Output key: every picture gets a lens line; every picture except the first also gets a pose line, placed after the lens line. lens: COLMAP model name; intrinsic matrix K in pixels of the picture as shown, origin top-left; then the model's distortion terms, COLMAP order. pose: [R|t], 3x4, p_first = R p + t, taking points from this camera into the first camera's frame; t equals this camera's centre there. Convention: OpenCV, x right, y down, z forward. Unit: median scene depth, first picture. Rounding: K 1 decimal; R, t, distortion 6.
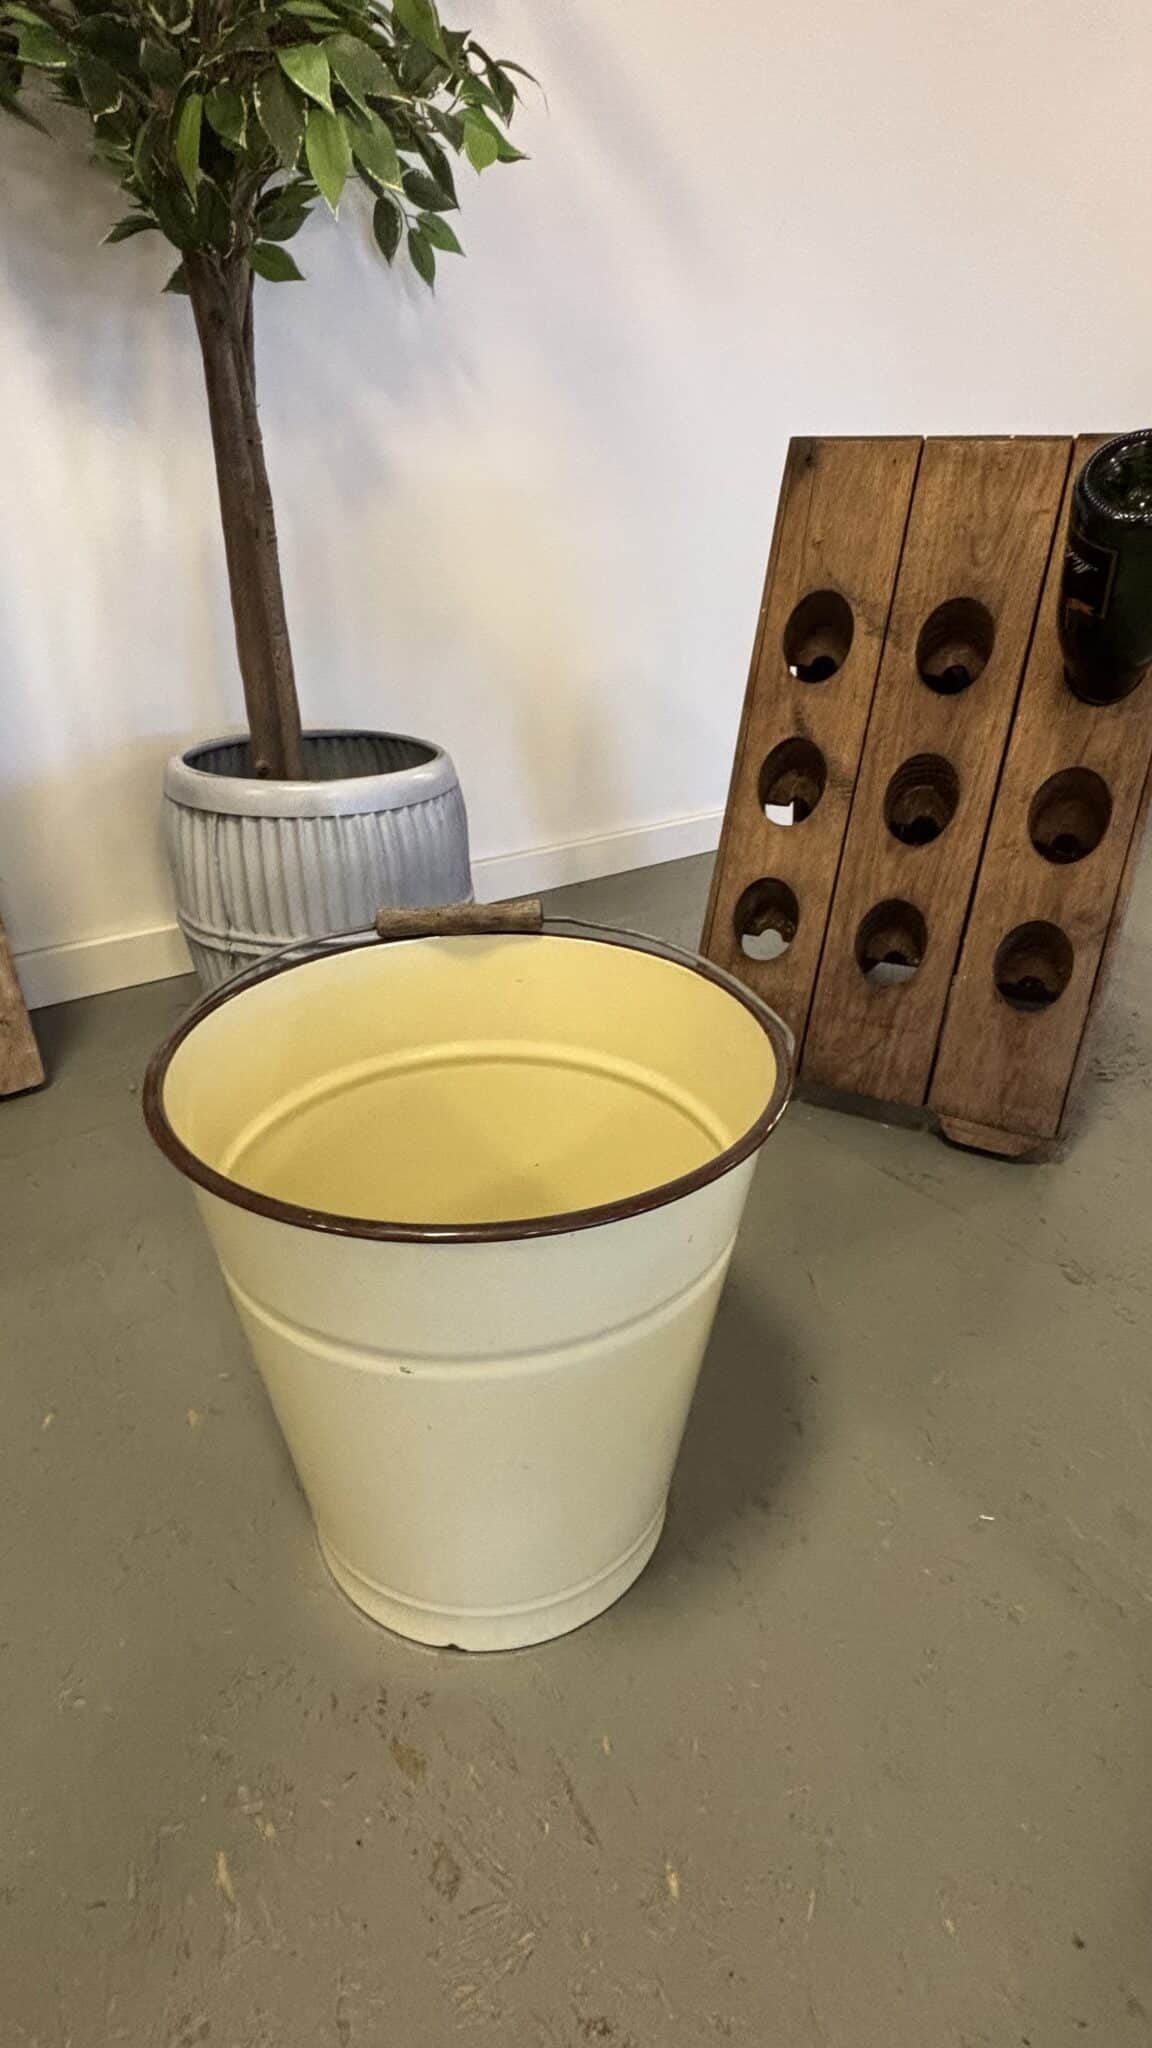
lens RADIAL K [[1002.0, 0, 580.2], [0, 1002.0, 1019.7], [0, 0, 1]] dist [-0.008194, 0.001699]
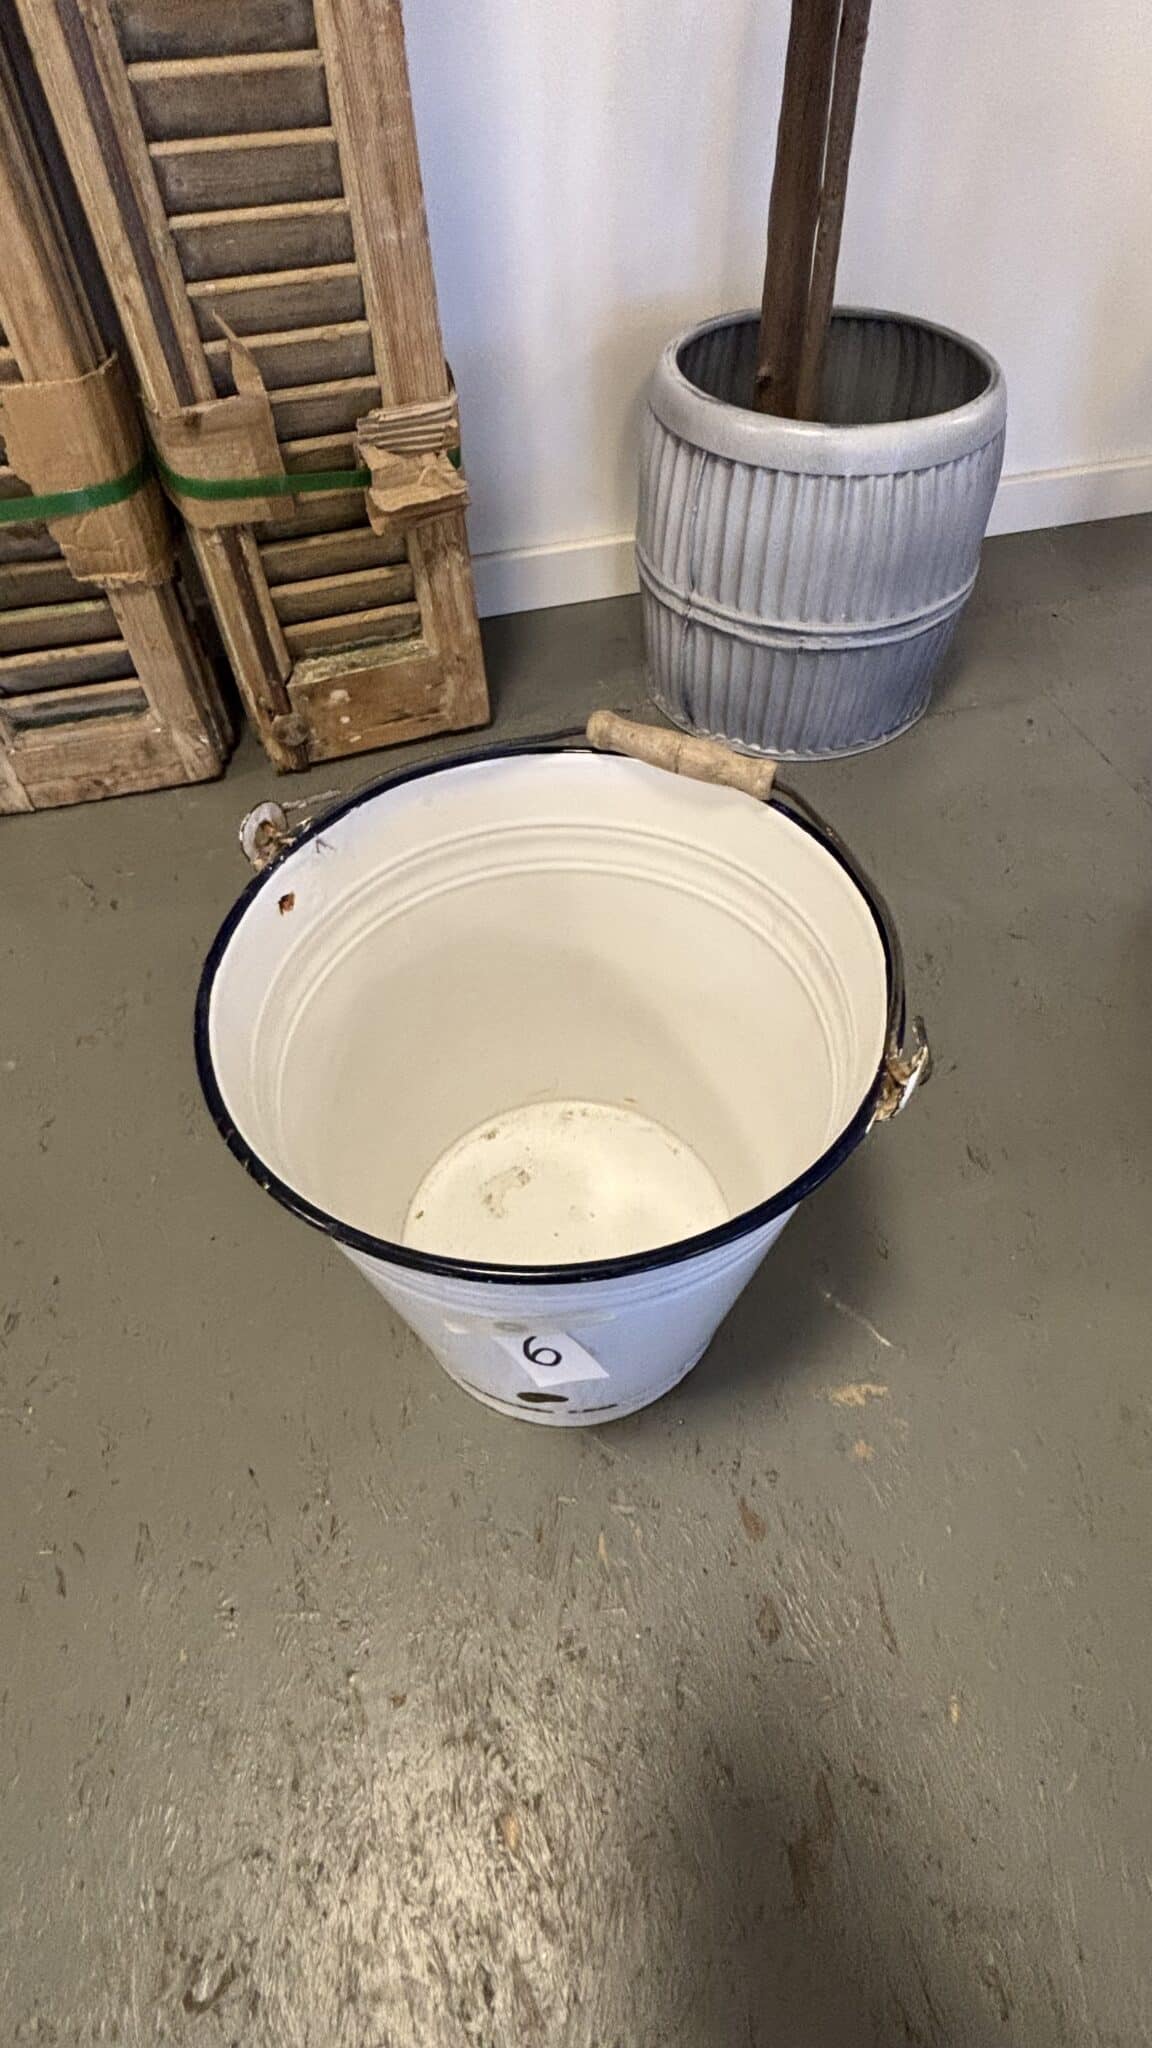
lens RADIAL K [[1002.0, 0, 582.4], [0, 1002.0, 1015.5], [0, 0, 1]] dist [-0.008194, 0.001699]
pose [[0.922886, 0.280048, -0.264299, -0.106387], [-0.140664, 0.884105, 0.445614, -0.149916], [0.358461, -0.374073, 0.855321, 0.064477]]
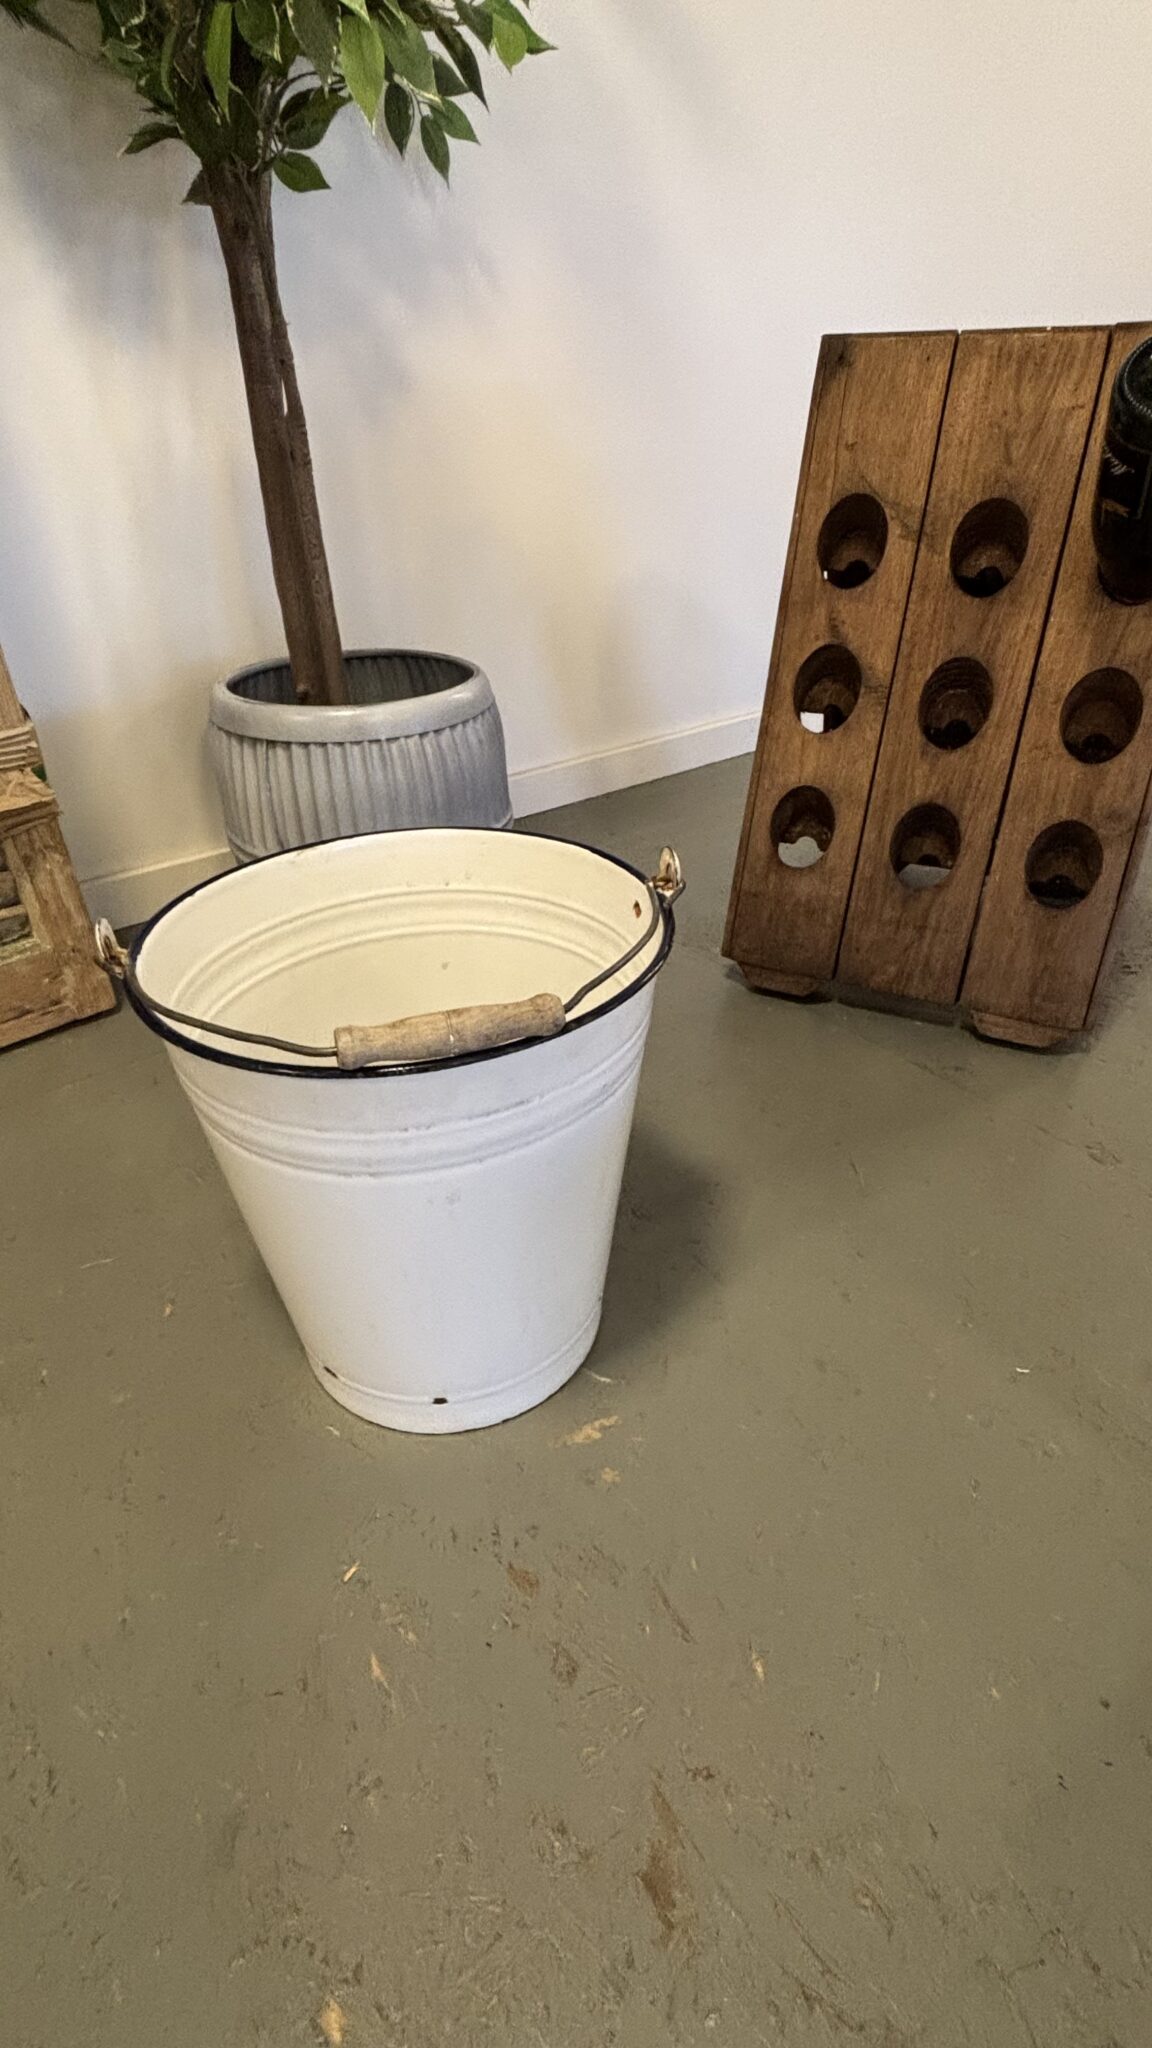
lens RADIAL K [[1002.0, 0, 584.0], [0, 1002.0, 1019.3], [0, 0, 1]] dist [-0.008194, 0.001699]
pose [[0.999466, -0.030573, -0.011557, -0.034524], [0.031488, 0.995466, 0.089754, -0.002977], [0.008761, -0.090070, 0.995897, -0.047691]]
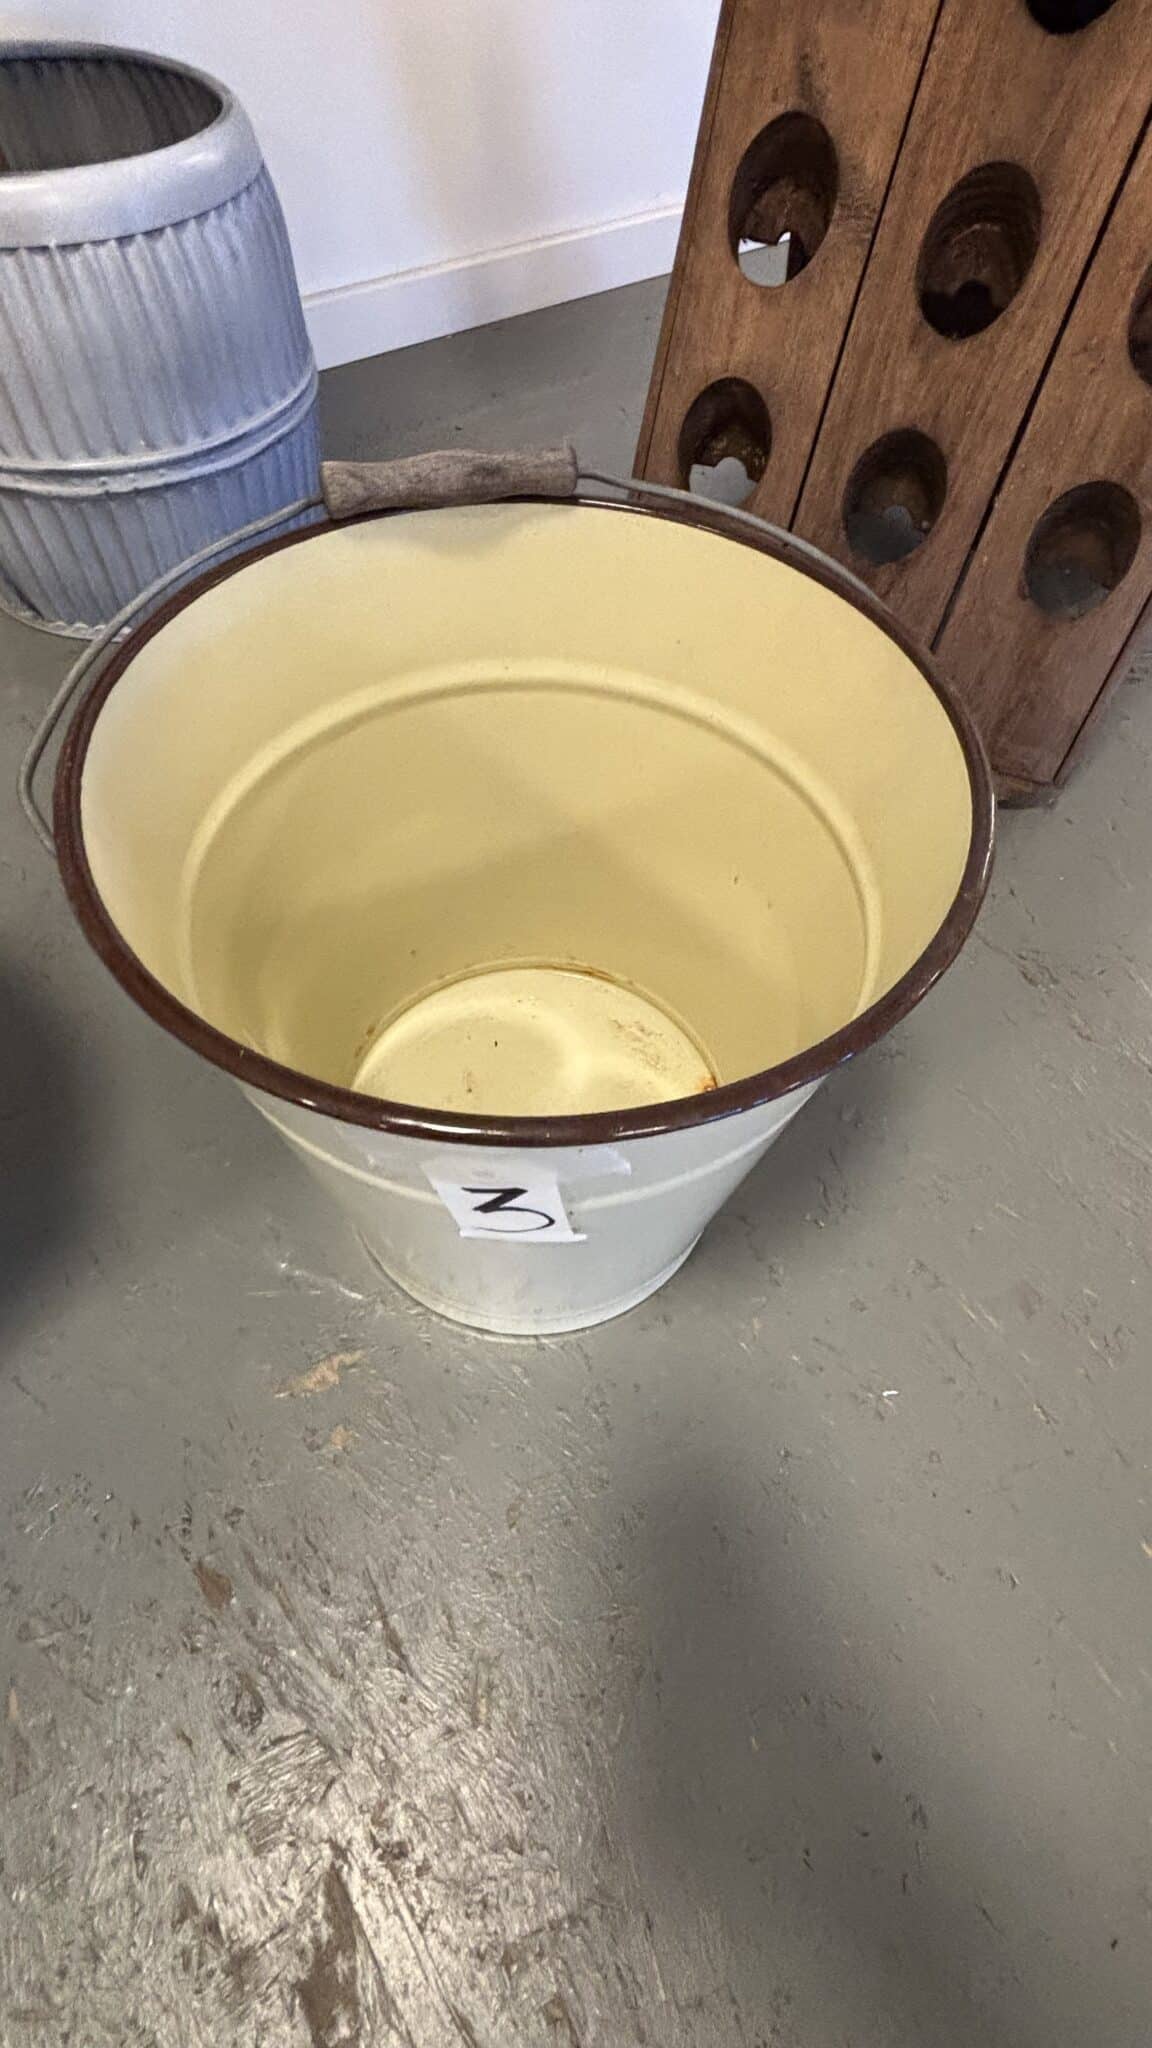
lens RADIAL K [[1002.0, 0, 591.8], [0, 1002.0, 1011.9], [0, 0, 1]] dist [-0.008194, 0.001699]
pose [[0.999154, 0.005480, 0.040764, 0.071754], [-0.024747, 0.871724, 0.489372, -0.100904], [-0.032853, -0.489966, 0.871122, 0.215946]]
